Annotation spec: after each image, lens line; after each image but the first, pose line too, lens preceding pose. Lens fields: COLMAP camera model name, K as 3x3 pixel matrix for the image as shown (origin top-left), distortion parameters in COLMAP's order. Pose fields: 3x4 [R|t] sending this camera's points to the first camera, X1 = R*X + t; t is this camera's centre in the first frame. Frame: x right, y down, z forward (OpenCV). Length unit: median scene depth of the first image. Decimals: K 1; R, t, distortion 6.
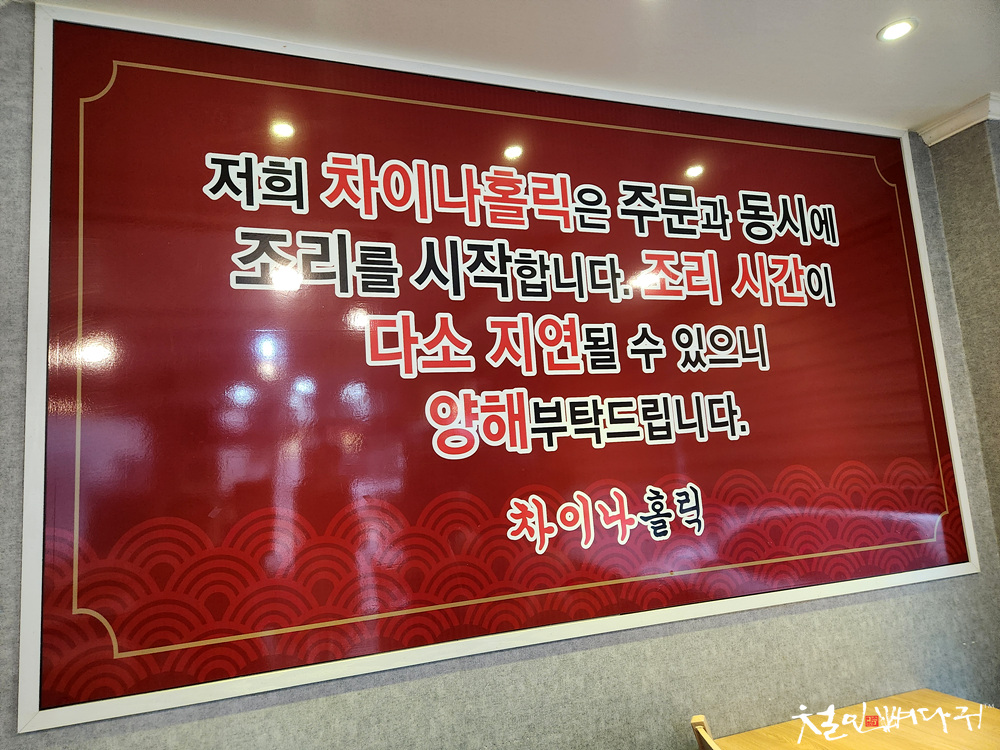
lens RADIAL K [[670.0, 0, 498.1], [0, 670.0, 375.8], [0, 0, 1]] dist [0.034258, -0.000330]
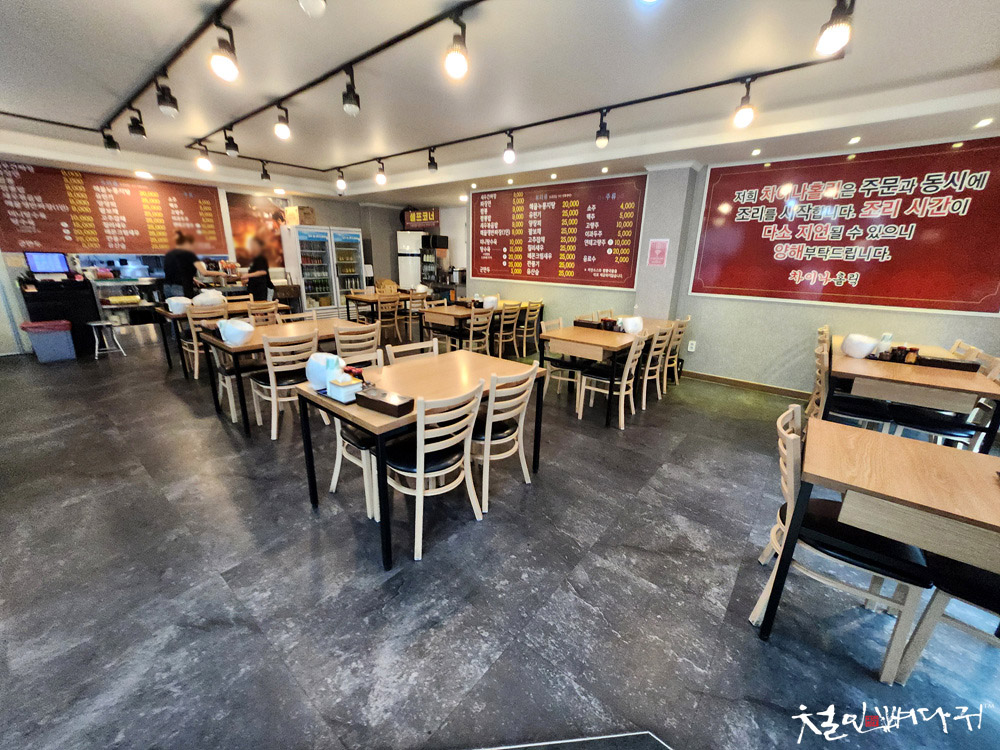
lens RADIAL K [[397.6, 0, 495.9], [0, 397.6, 375.1], [0, 0, 1]] dist [0.002465, 0.000449]
pose [[0.515075, 0.321679, -0.794494, 1.190089], [0.057949, 0.911718, 0.406709, -0.330336], [0.855184, -0.255525, 0.450962, -1.818909]]
